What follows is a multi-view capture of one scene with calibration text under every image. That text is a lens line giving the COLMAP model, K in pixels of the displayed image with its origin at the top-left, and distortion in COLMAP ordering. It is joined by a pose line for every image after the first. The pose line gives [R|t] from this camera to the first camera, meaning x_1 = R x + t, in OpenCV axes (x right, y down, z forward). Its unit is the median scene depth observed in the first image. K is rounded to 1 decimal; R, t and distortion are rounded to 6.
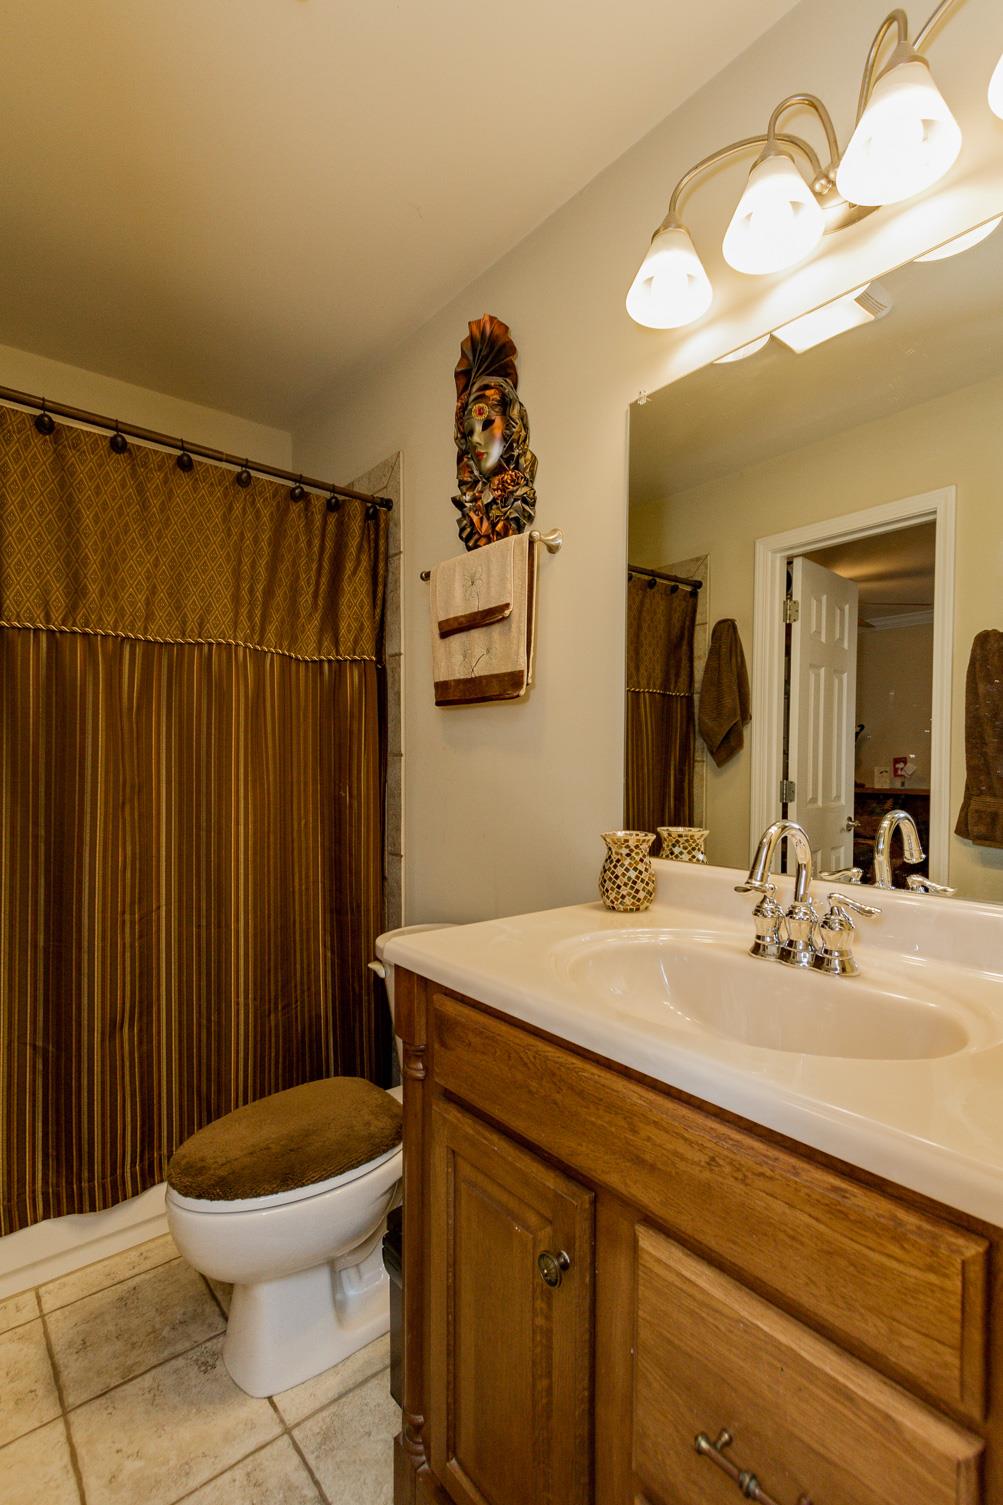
lens RADIAL K [[687.2, 0, 499.9], [0, 687.2, 757.5], [0, 0, 1]] dist [-0.003259, -0.000185]
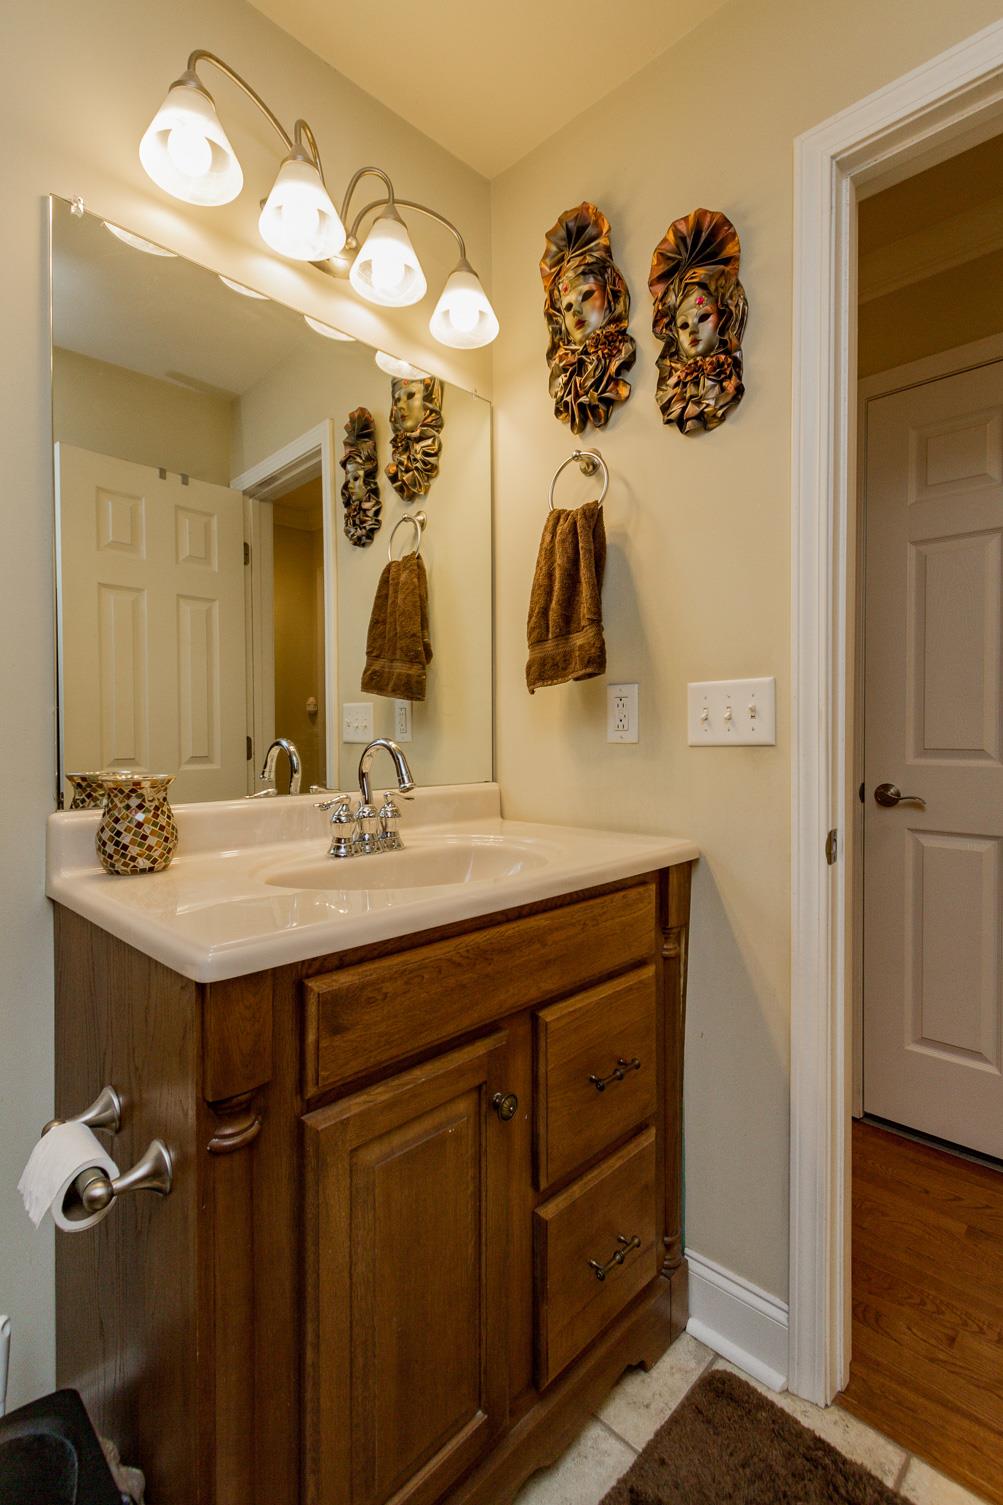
lens RADIAL K [[687.2, 0, 498.6], [0, 687.2, 751.4], [0, 0, 1]] dist [-0.003259, -0.000185]
pose [[-0.096346, -0.022417, 0.995095, -0.853830], [-0.006967, 0.999737, 0.021847, 0.077007], [-0.995324, -0.004828, -0.096476, 0.871333]]
